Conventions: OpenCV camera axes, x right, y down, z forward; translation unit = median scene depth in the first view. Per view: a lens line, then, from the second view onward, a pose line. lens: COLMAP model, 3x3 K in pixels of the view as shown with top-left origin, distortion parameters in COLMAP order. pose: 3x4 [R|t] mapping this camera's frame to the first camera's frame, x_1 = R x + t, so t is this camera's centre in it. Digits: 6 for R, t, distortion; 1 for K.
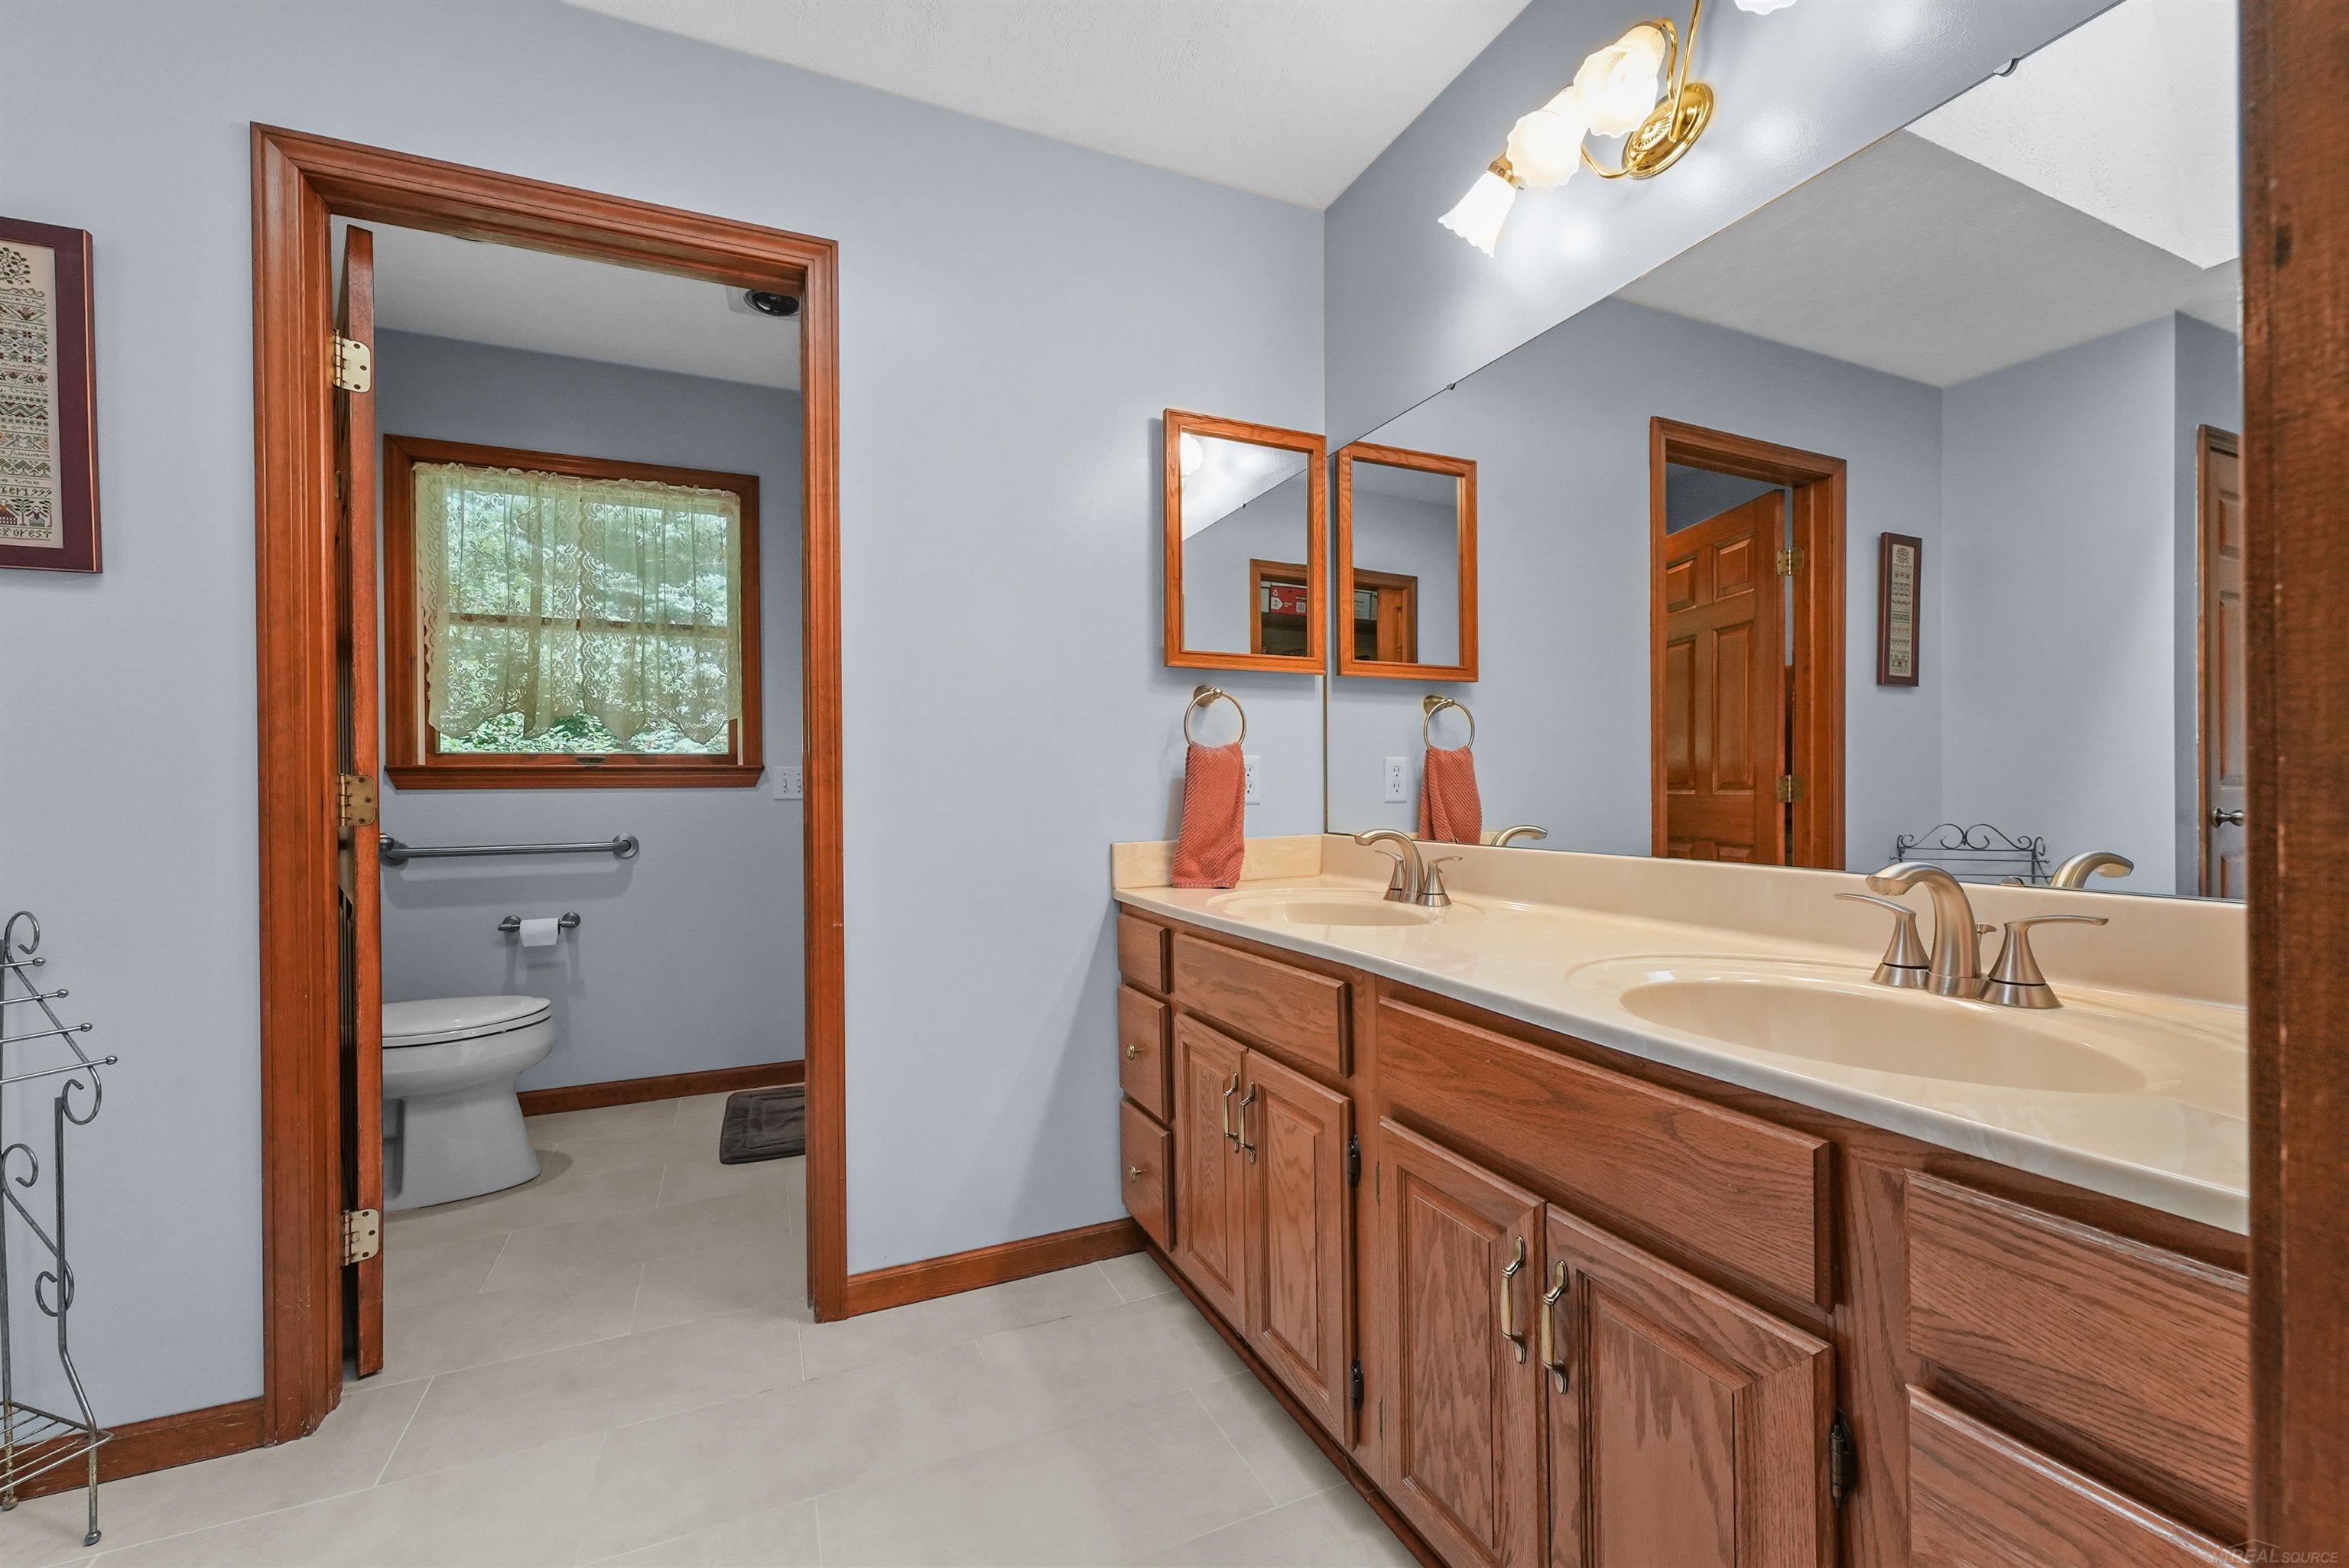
lens RADIAL K [[953.3, 0, 1174.5], [0, 953.3, 784.0], [0, 0, 1]] dist [-0.000132, -0.000077]
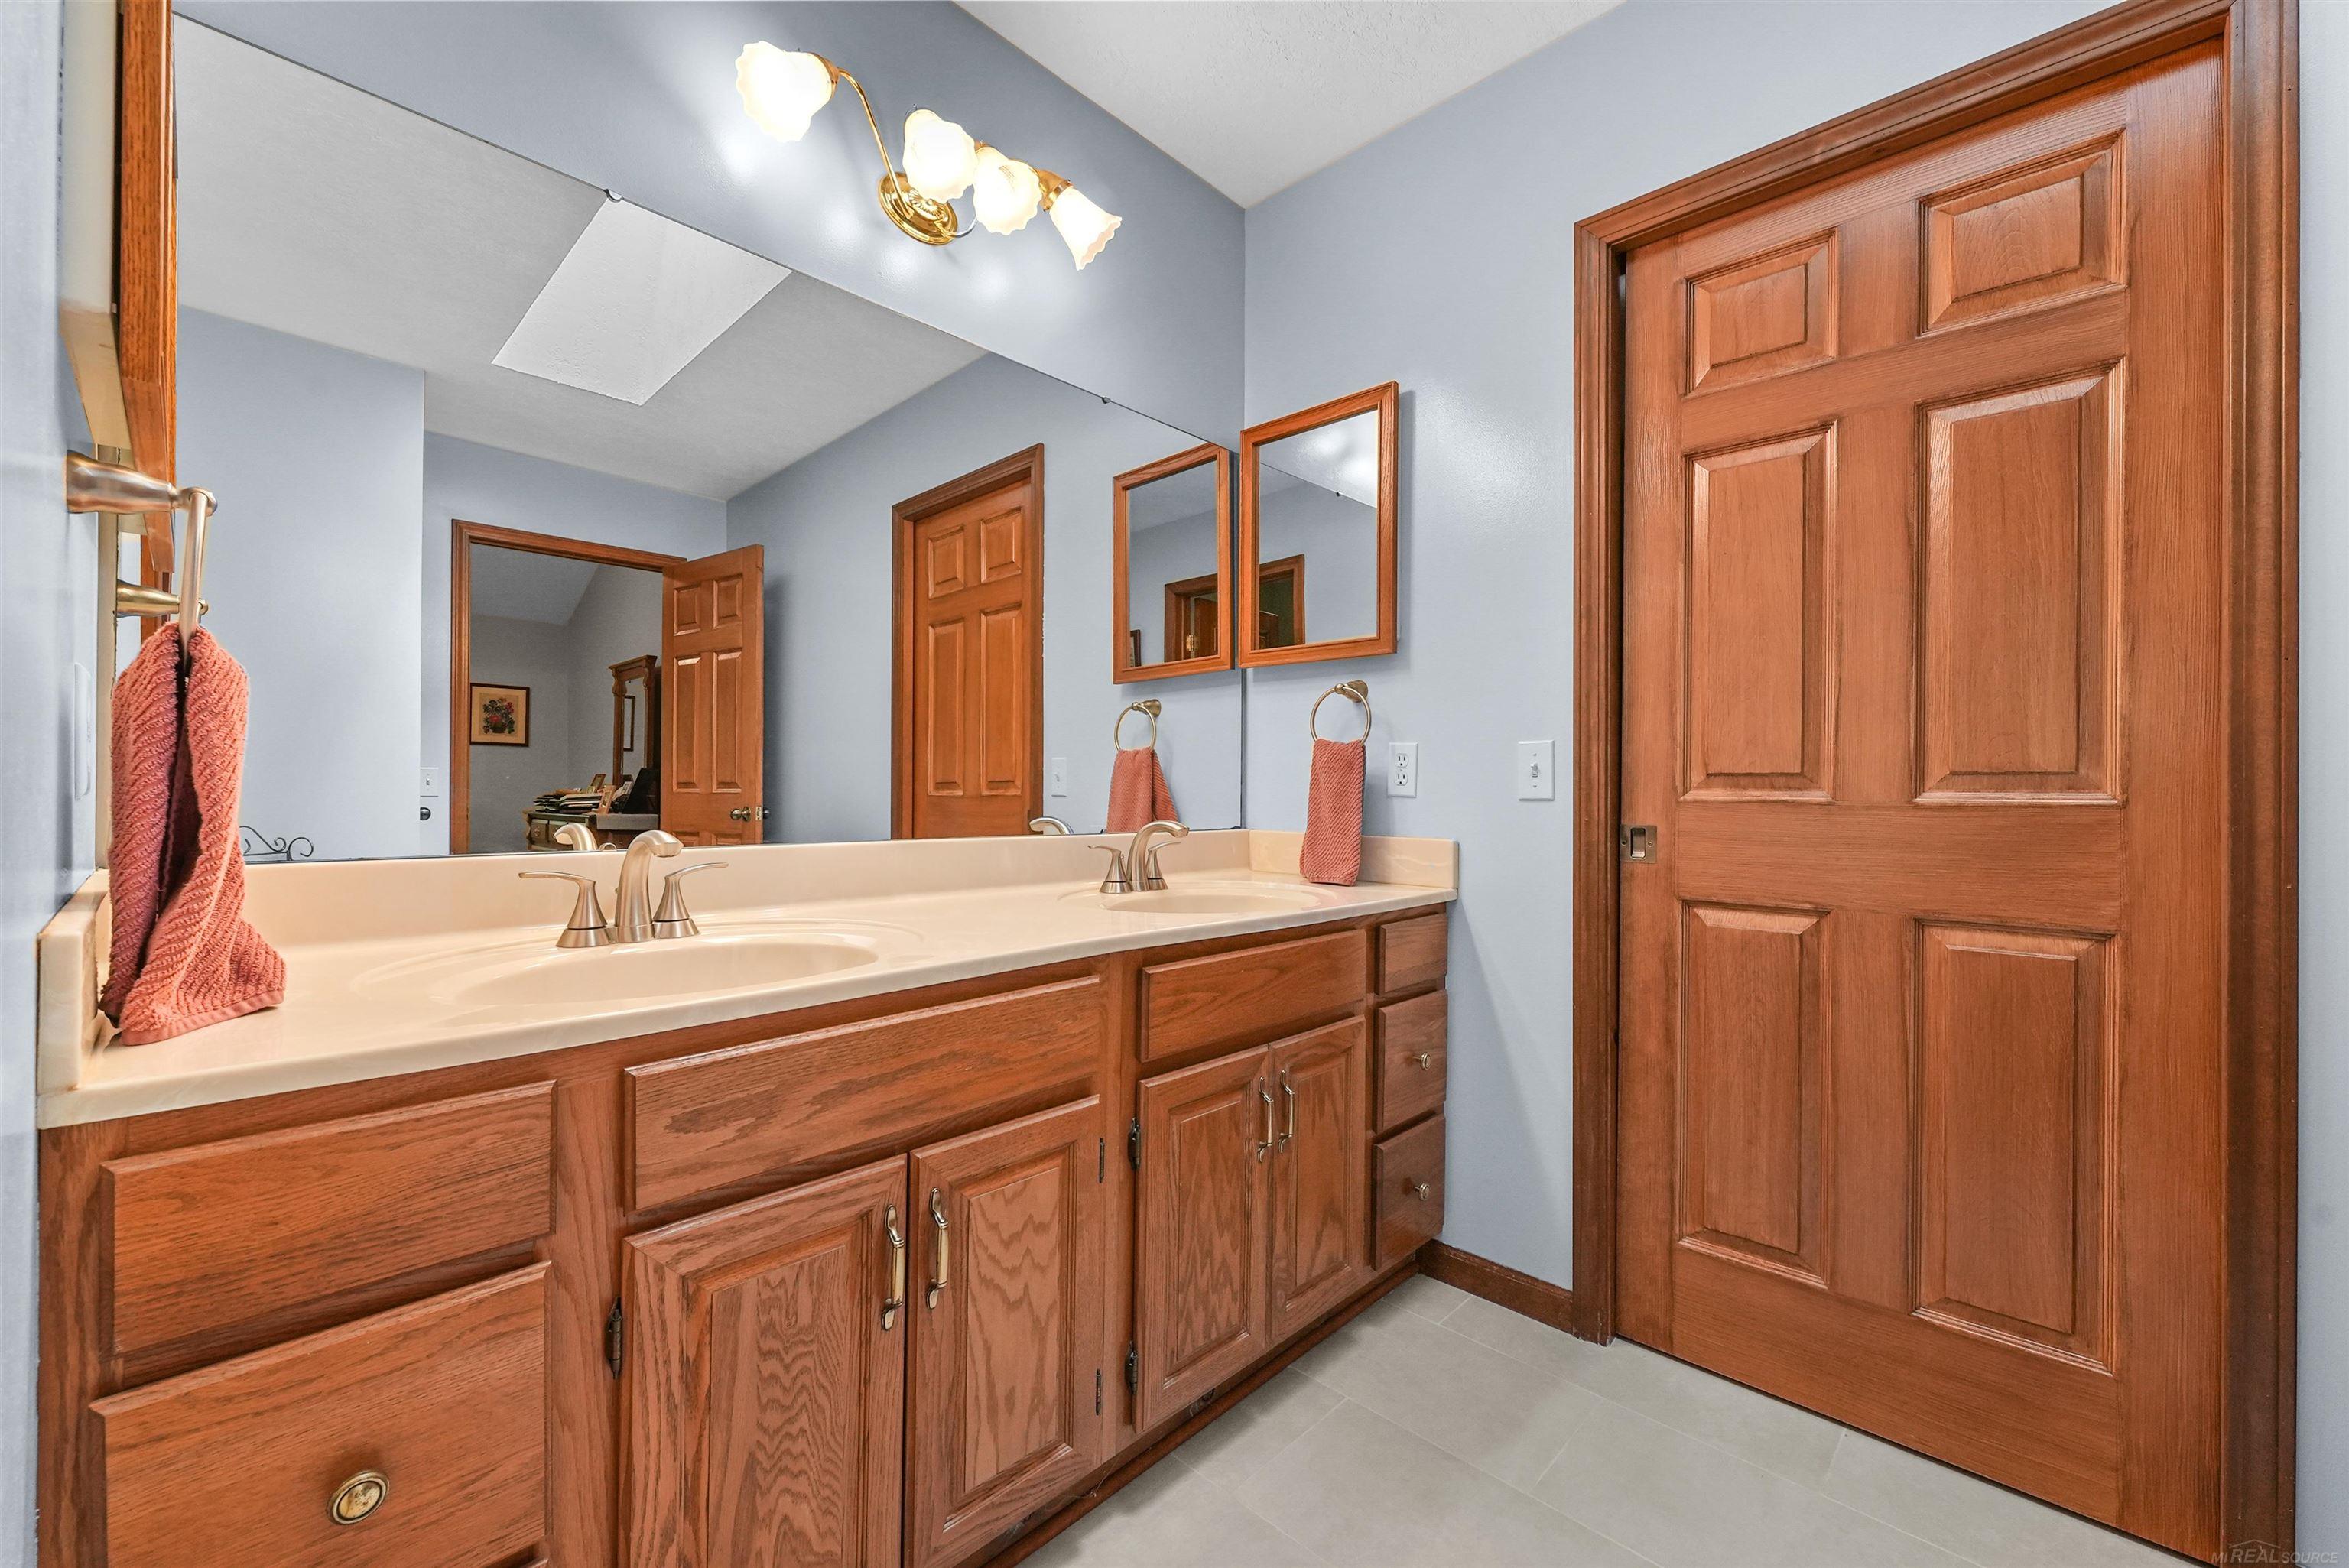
lens RADIAL K [[942.6, 0, 1174.5], [0, 942.6, 784.0], [0, 0, 1]] dist [-0.003437, -0.000188]
pose [[-0.378569, 0.015532, 0.925443, -1.192898], [-0.006586, 0.999789, -0.019474, 0.056756], [-0.925550, -0.013467, -0.378386, 2.106583]]
